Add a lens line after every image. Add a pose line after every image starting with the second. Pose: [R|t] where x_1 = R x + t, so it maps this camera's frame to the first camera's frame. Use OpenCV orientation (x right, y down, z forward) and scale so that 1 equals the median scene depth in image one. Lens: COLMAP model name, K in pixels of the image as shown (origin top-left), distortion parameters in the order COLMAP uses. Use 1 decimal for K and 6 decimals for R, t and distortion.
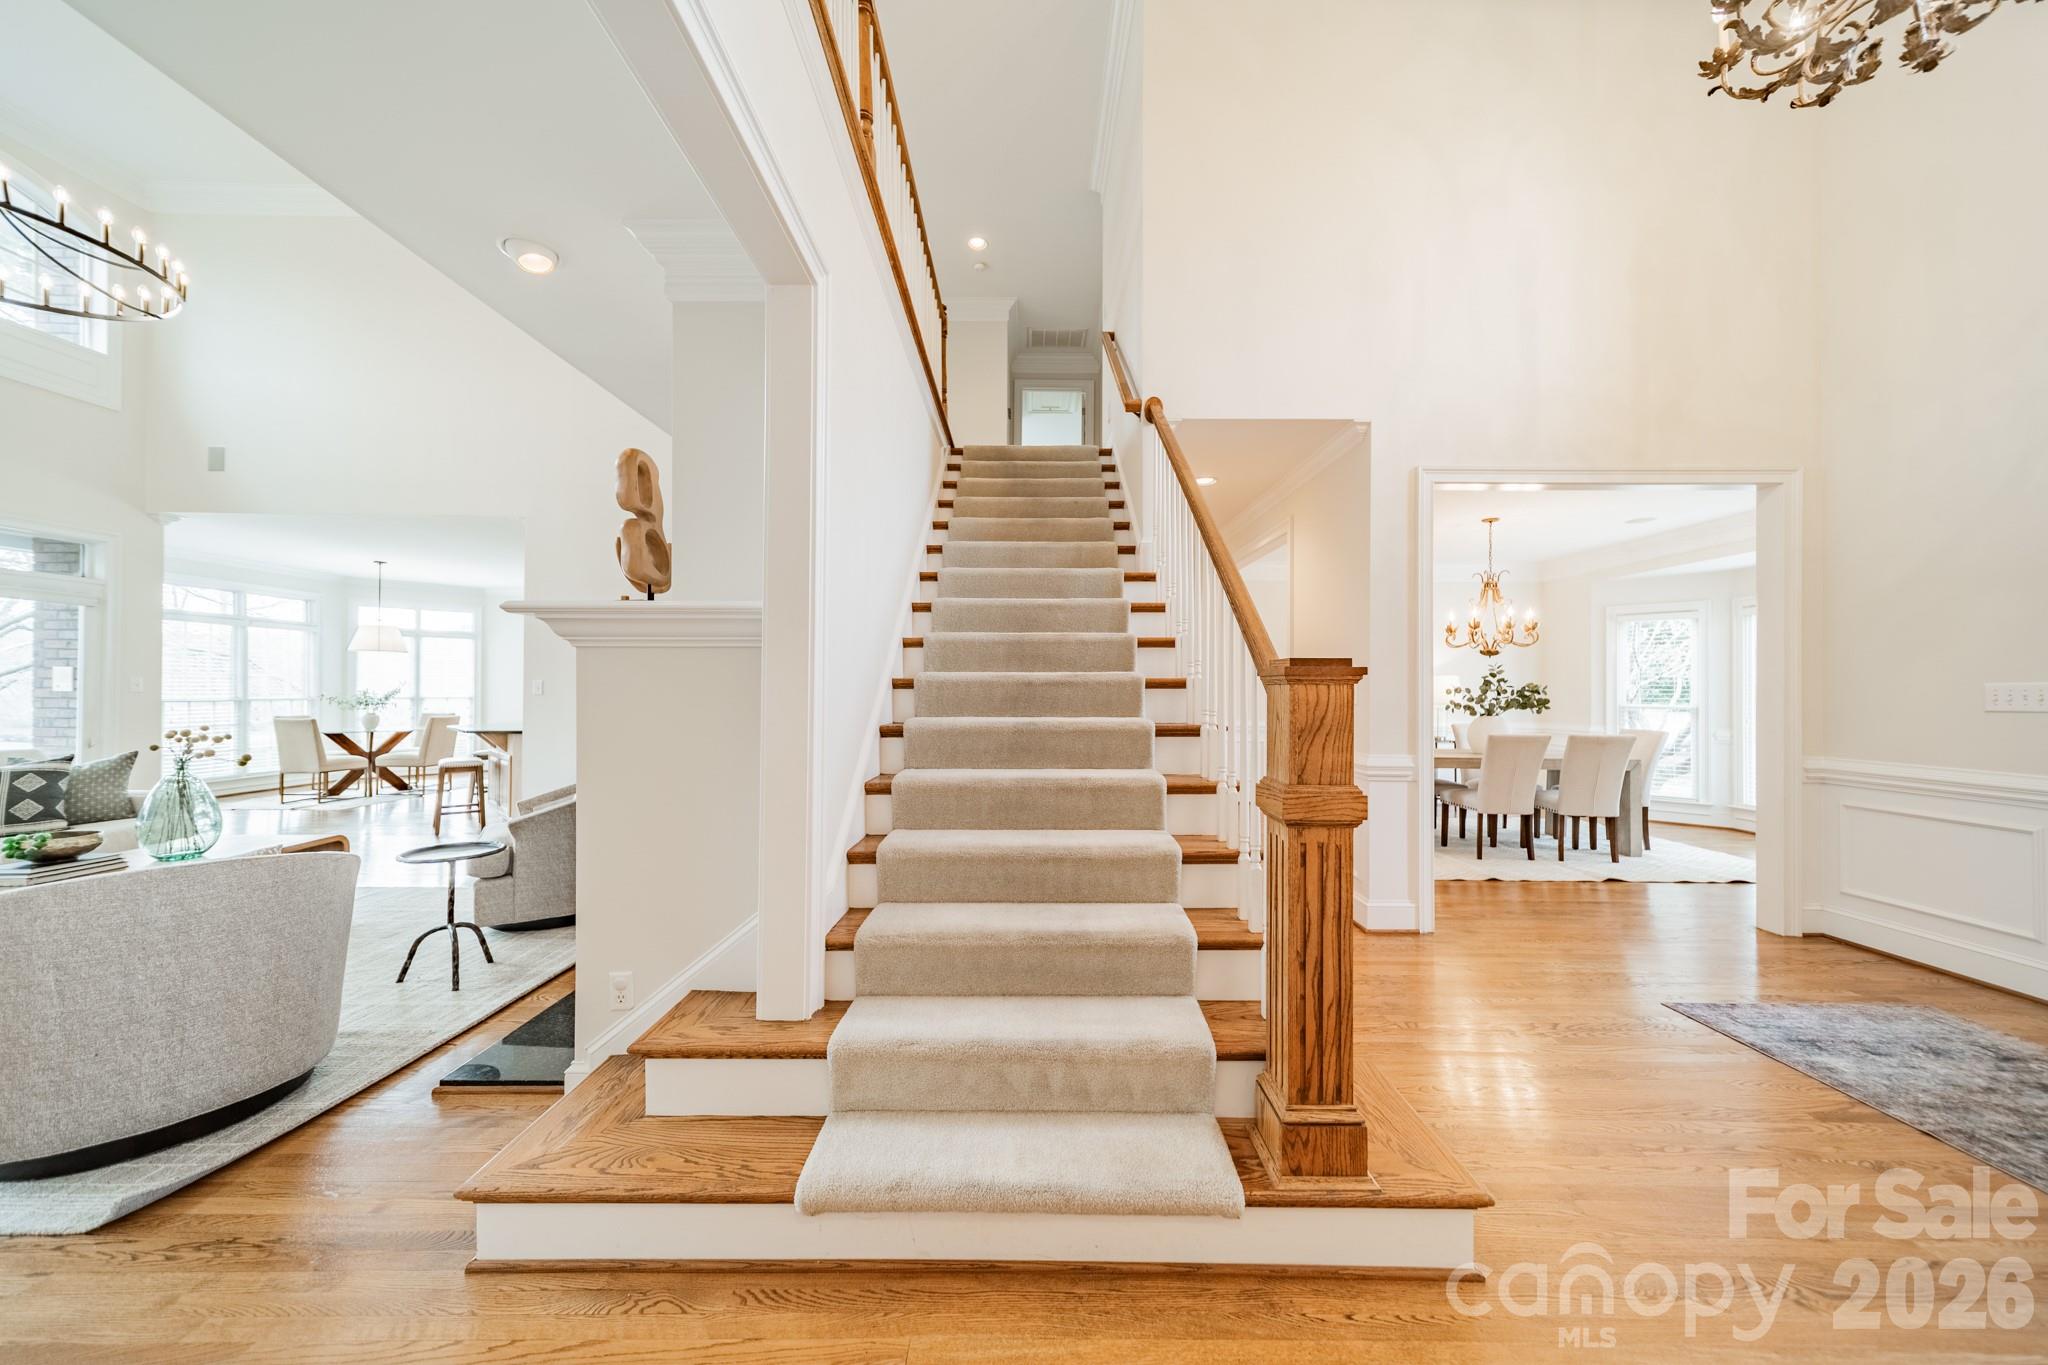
lens RADIAL K [[722.5, 0, 1025.6], [0, 722.5, 683.1], [0, 0, 1]] dist [0.010832, 0.000365]
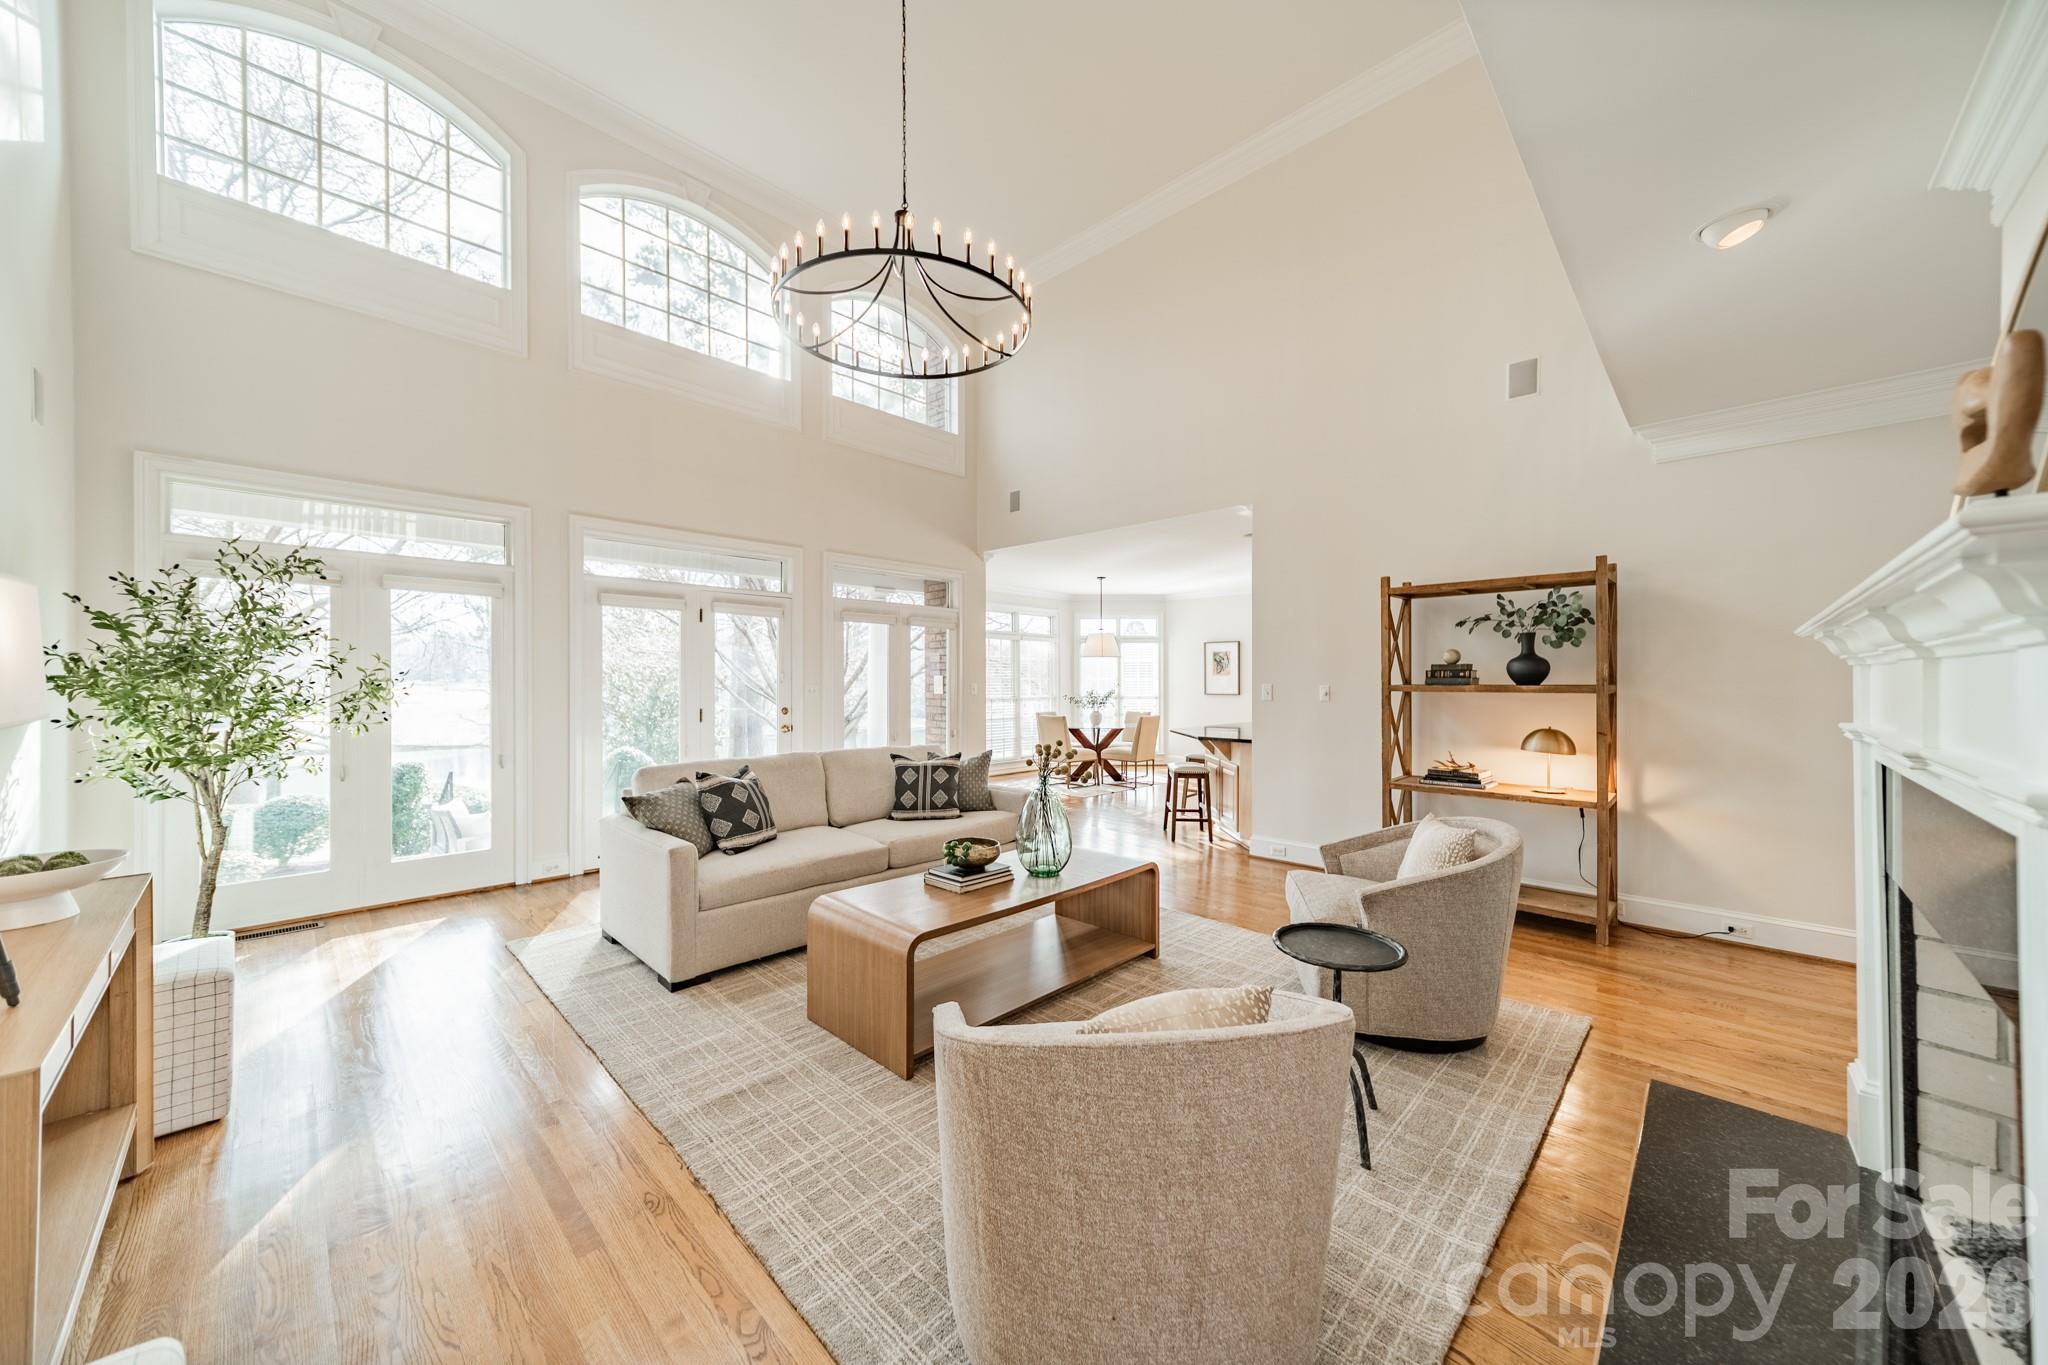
lens RADIAL K [[722.5, 0, 1026.6], [0, 722.5, 681.6], [0, 0, 1]] dist [0.010832, 0.000365]
pose [[0.721458, -0.006717, -0.692426, -0.255434], [0.011440, 0.999932, 0.002220, -0.011431], [0.692364, -0.009523, 0.721485, 0.147110]]
